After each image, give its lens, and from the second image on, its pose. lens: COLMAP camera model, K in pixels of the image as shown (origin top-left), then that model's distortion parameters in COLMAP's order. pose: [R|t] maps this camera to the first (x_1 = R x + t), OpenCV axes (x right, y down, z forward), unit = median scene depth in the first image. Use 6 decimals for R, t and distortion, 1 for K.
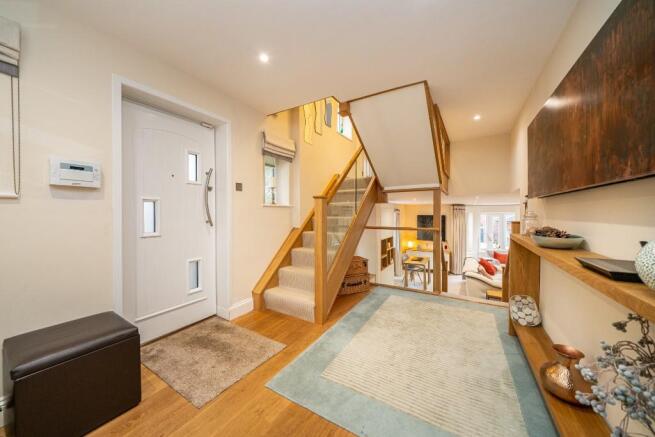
lens RADIAL K [[239.7, 0, 328.0], [0, 239.7, 215.0], [0, 0, 1]] dist [0.001121, 0.000120]
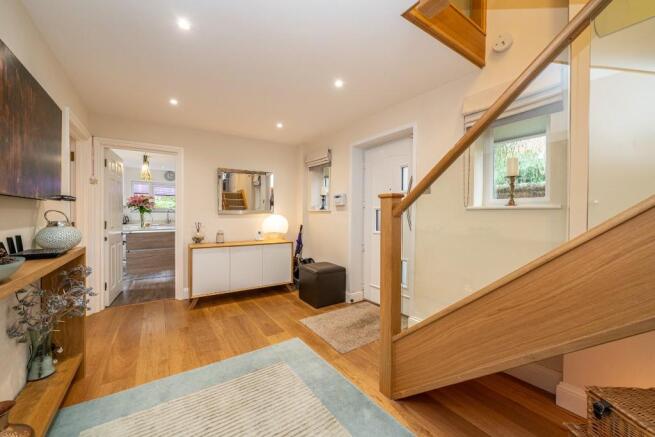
lens RADIAL K [[239.7, 0, 331.6], [0, 239.7, 218.2], [0, 0, 1]] dist [0.001121, 0.000120]
pose [[-0.400145, 0.009715, -0.916400, 0.871082], [-0.013666, 0.999769, 0.016566, -0.030518], [0.916350, 0.019152, -0.399920, 1.574274]]
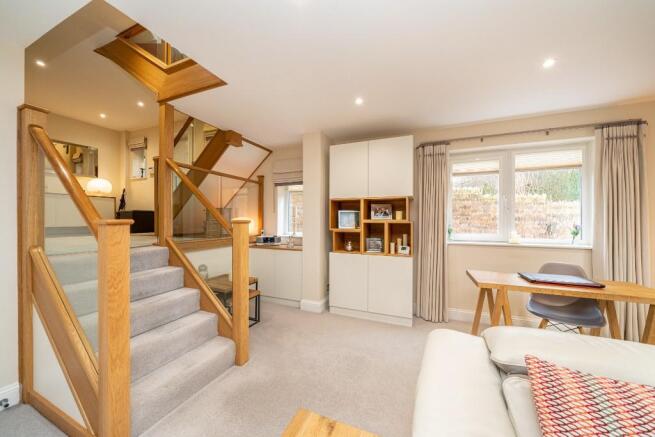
lens RADIAL K [[239.7, 0, 327.8], [0, 239.7, 217.1], [0, 0, 1]] dist [0.001121, 0.000120]
pose [[0.108601, -0.001778, -0.994084, 2.426394], [-0.005308, 0.999983, -0.002369, 0.456233], [0.994071, 0.005533, 0.108590, 2.792872]]
